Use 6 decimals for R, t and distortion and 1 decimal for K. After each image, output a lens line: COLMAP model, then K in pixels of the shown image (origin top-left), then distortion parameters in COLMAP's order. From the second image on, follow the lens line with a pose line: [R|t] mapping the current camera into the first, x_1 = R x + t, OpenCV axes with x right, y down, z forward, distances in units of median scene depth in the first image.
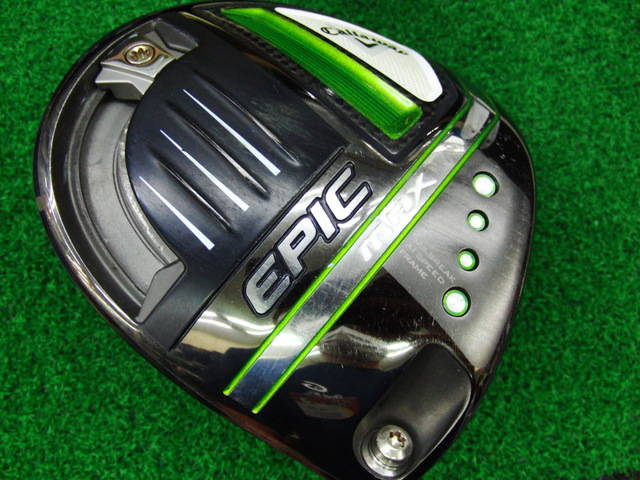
lens RADIAL K [[676.3, 0, 320.0], [0, 676.3, 240.0], [0, 0, 1]] dist [-0.077719, 0.107693]
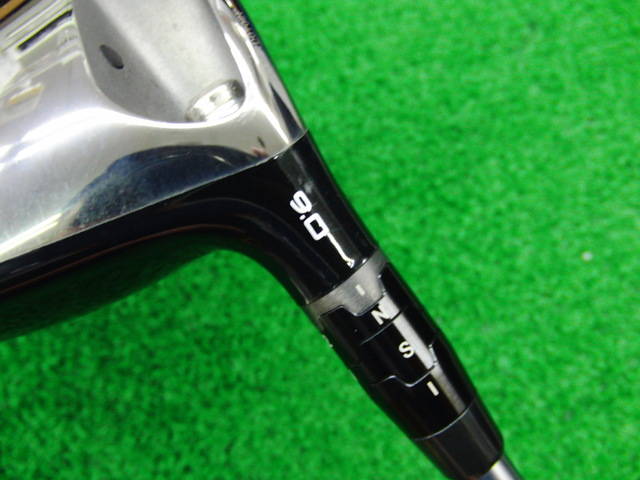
lens RADIAL K [[676.3, 0, 320.0], [0, 676.3, 240.0], [0, 0, 1]] dist [-0.077719, 0.107693]
pose [[0.995747, -0.033657, -0.085761, -0.041092], [0.017139, 0.982303, -0.186511, -0.078684], [0.090521, 0.184248, 0.978702, 0.229345]]
